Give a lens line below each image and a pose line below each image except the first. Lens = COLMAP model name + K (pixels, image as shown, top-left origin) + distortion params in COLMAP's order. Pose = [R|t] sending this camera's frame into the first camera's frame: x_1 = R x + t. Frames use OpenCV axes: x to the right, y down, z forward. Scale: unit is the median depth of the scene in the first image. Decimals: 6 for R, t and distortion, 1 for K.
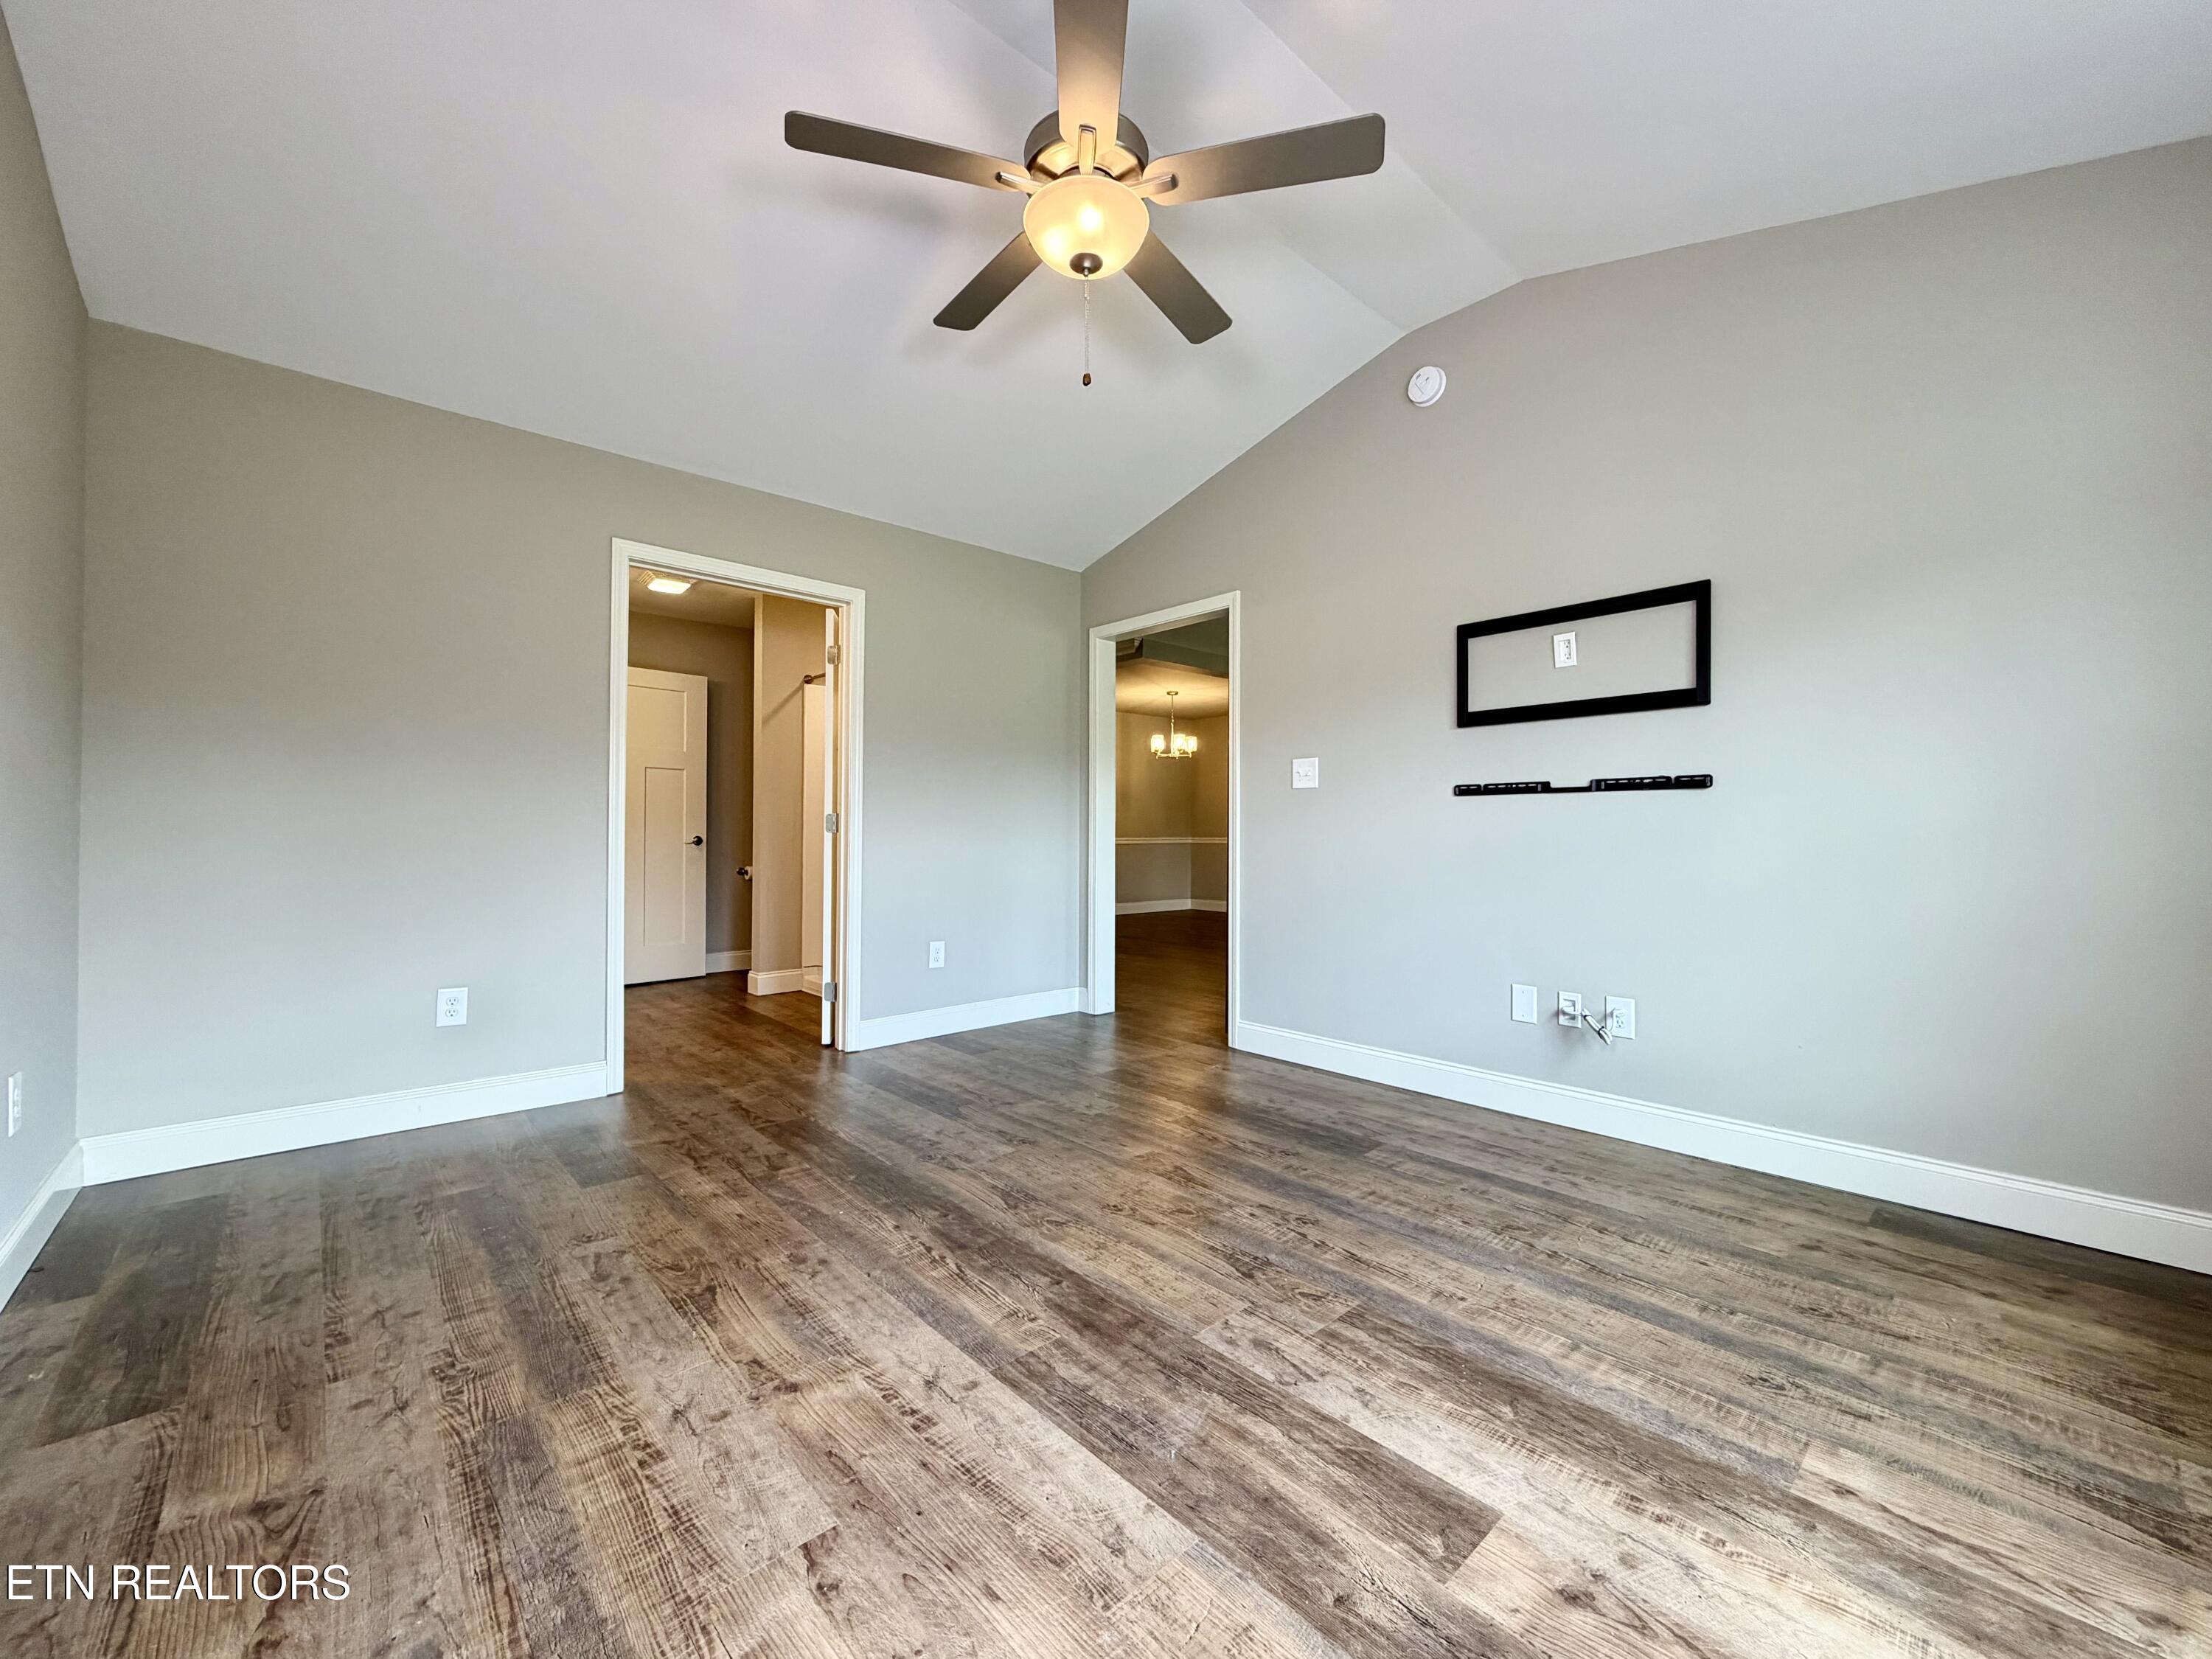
lens RADIAL K [[878.8, 0, 1116.9], [0, 878.8, 833.3], [0, 0, 1]] dist [0.000001, 0.000426]
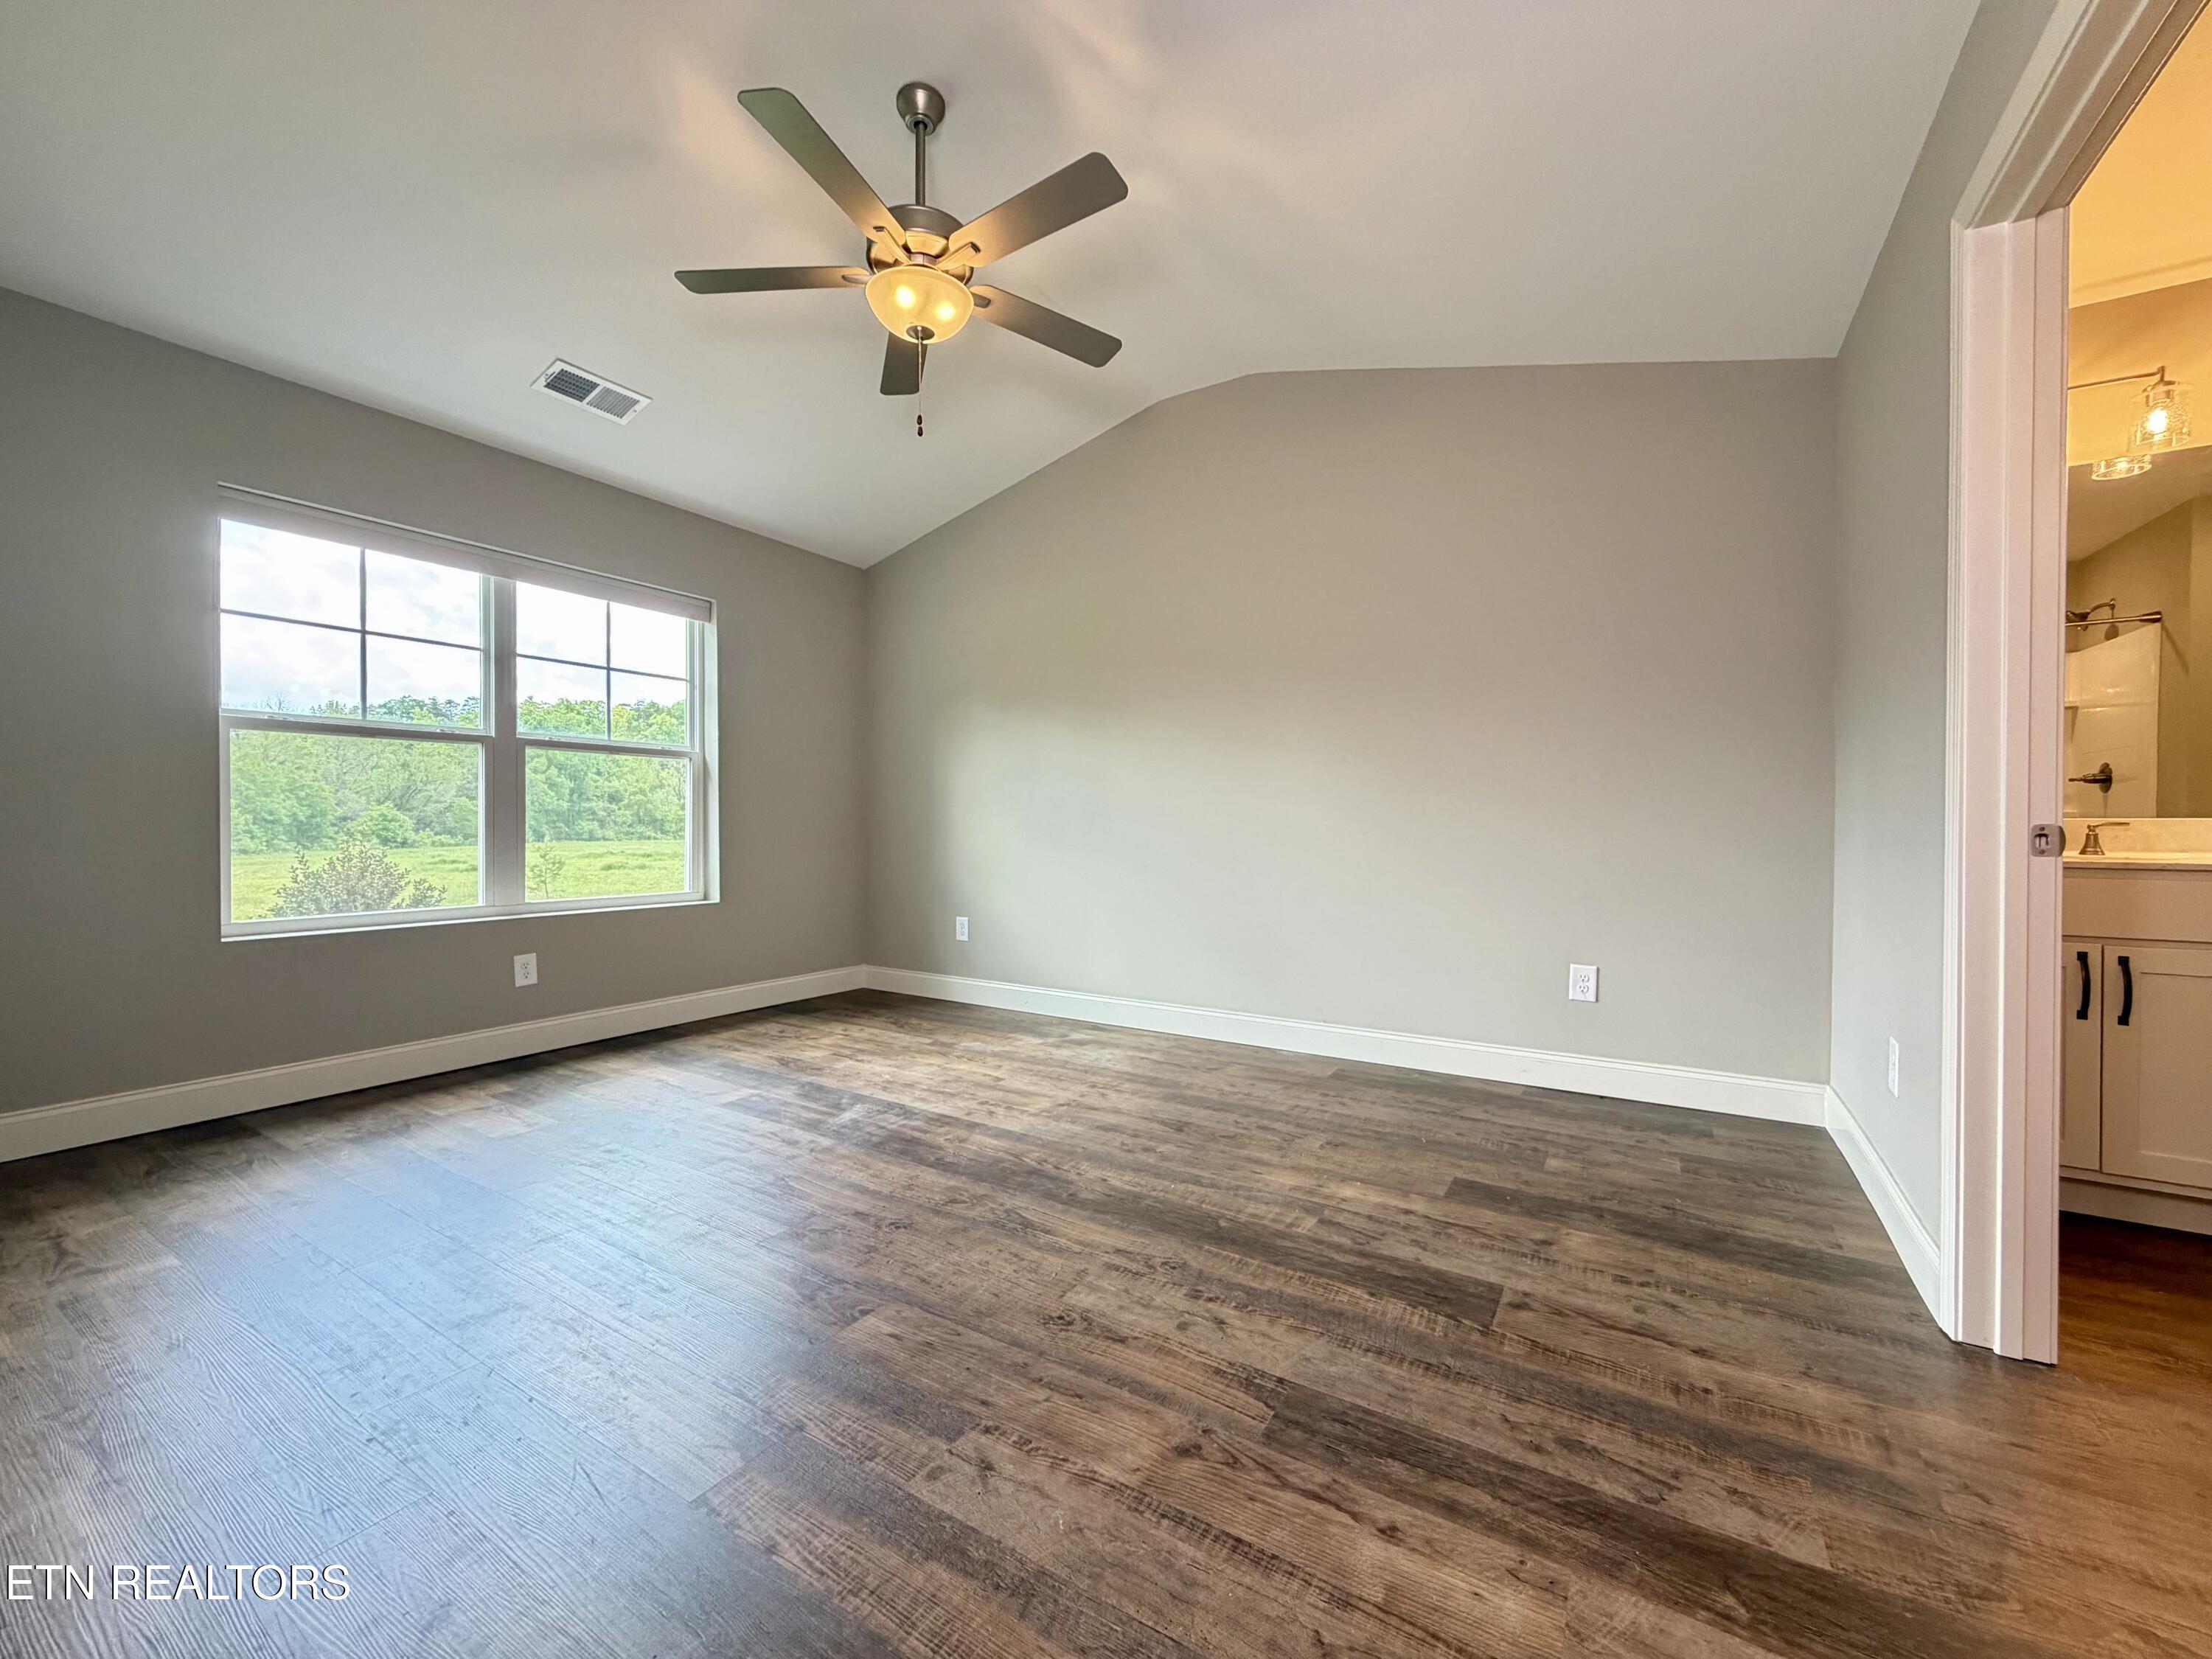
lens RADIAL K [[878.8, 0, 1108.3], [0, 878.8, 830.6], [0, 0, 1]] dist [0.000001, 0.000426]
pose [[-0.963323, -0.002237, -0.268335, 0.038184], [-0.004405, 0.999962, 0.007479, 0.013346], [0.268308, 0.008387, -0.963297, 2.215039]]
